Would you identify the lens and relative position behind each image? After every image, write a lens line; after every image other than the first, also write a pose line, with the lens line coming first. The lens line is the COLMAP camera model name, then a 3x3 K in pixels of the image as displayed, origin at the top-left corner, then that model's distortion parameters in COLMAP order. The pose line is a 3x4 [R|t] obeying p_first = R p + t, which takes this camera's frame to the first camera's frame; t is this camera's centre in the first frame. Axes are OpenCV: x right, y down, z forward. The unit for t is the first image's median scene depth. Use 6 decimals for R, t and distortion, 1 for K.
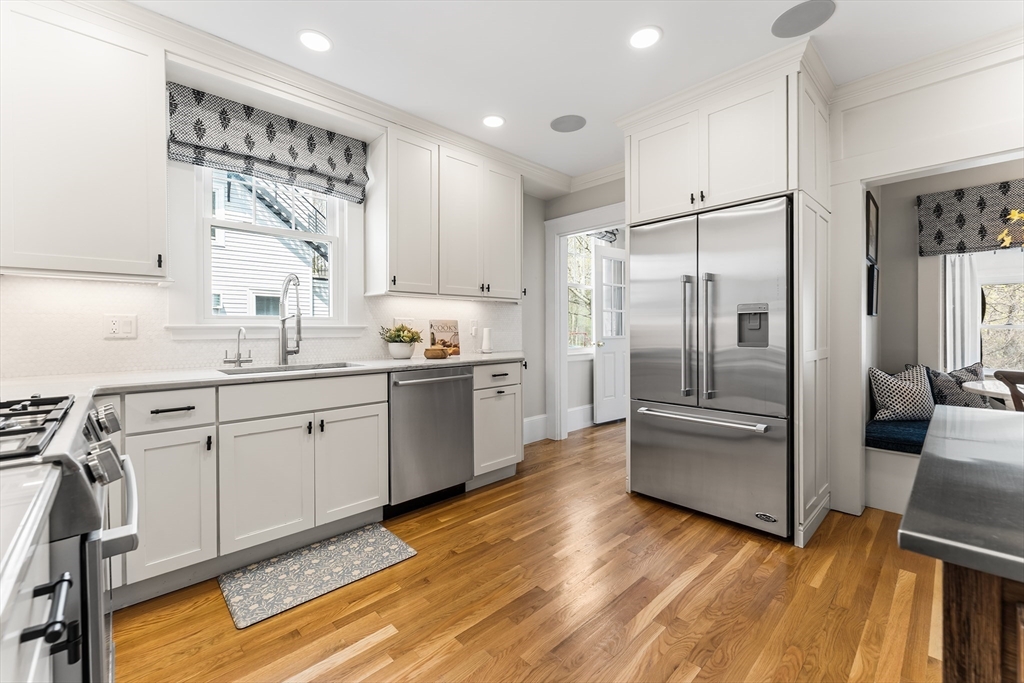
lens RADIAL K [[422.0, 0, 506.2], [0, 422.0, 326.4], [0, 0, 1]] dist [-0.003338, 0.000232]
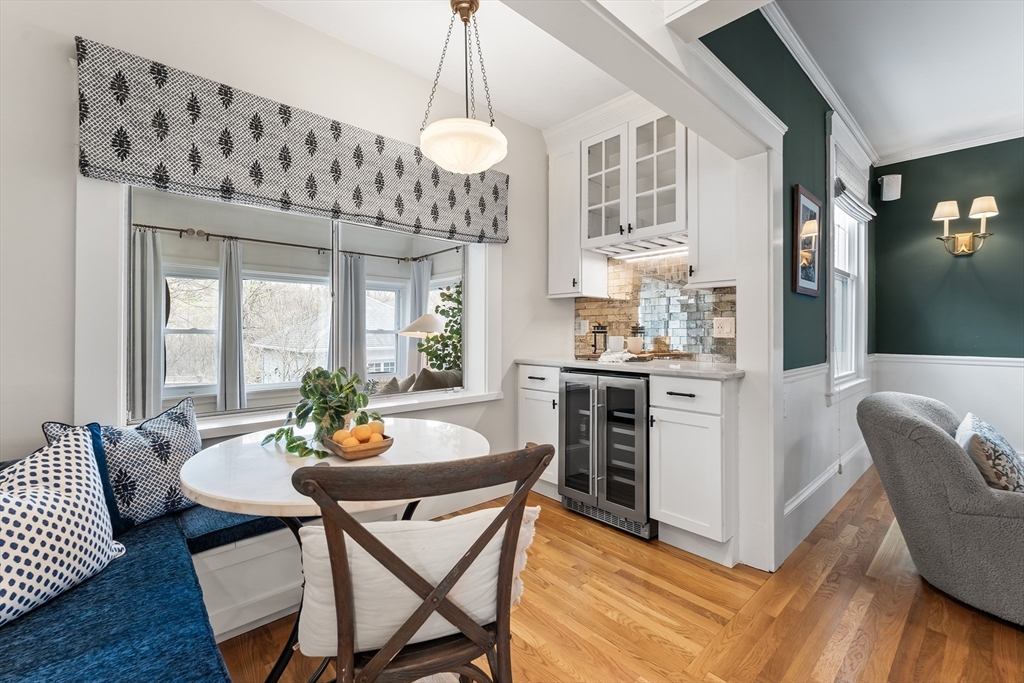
lens RADIAL K [[437.7, 0, 507.0], [0, 437.7, 331.5], [0, 0, 1]] dist [-0.000947, -0.000333]
pose [[0.021848, 0.003939, 0.999754, 0.566165], [-0.009464, 0.999948, -0.003733, -0.000045], [-0.999717, -0.009380, 0.021884, 0.572146]]
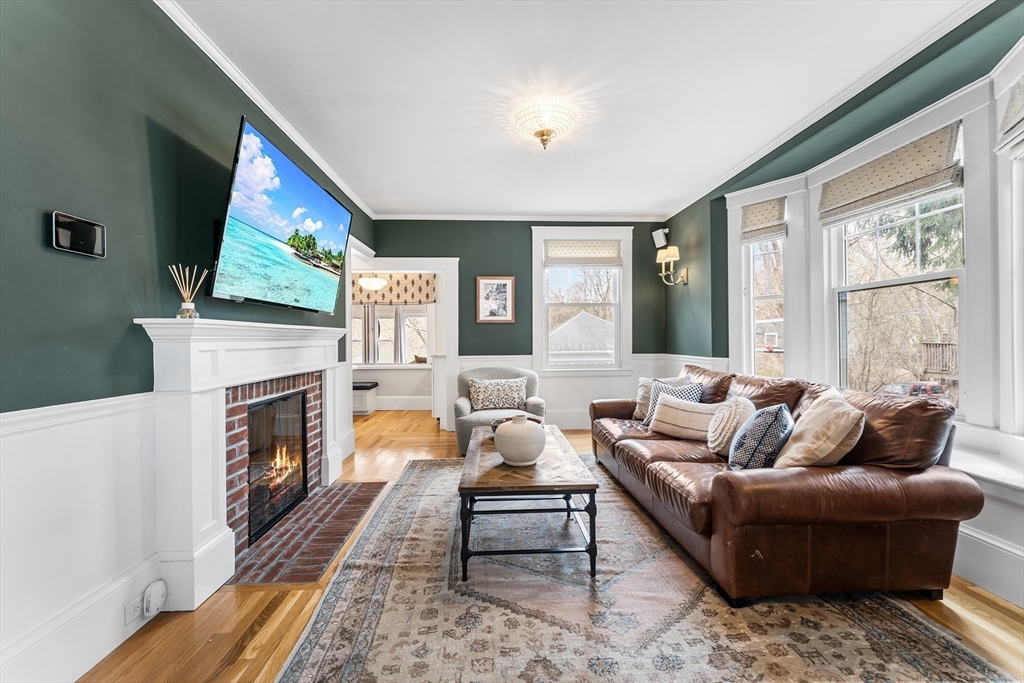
lens RADIAL K [[422.0, 0, 513.3], [0, 422.0, 338.0], [0, 0, 1]] dist [-0.003338, 0.000232]
pose [[0.645130, -0.002427, 0.764069, 0.138922], [0.001948, 0.999997, 0.001532, -0.017765], [-0.764070, 0.000501, 0.645133, -1.072003]]
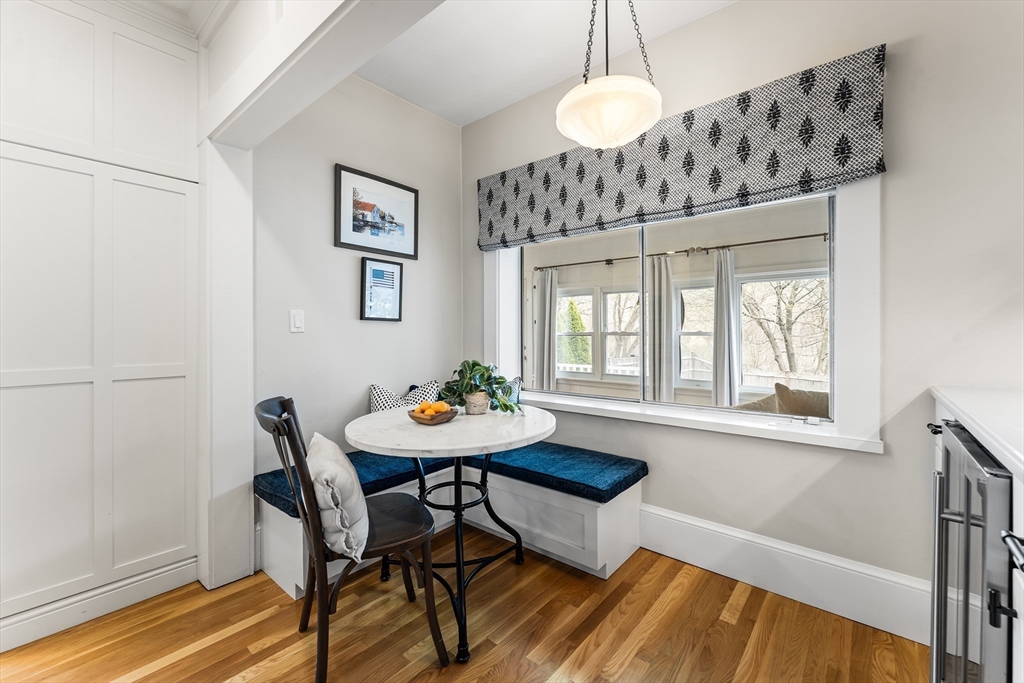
lens RADIAL K [[422.0, 0, 509.6], [0, 422.0, 334.4], [0, 0, 1]] dist [-0.003338, 0.000232]
pose [[0.992712, -0.001776, 0.120499, 1.009949], [0.000907, 0.999973, 0.007262, -0.005159], [-0.120509, -0.007099, 0.992687, 0.156499]]
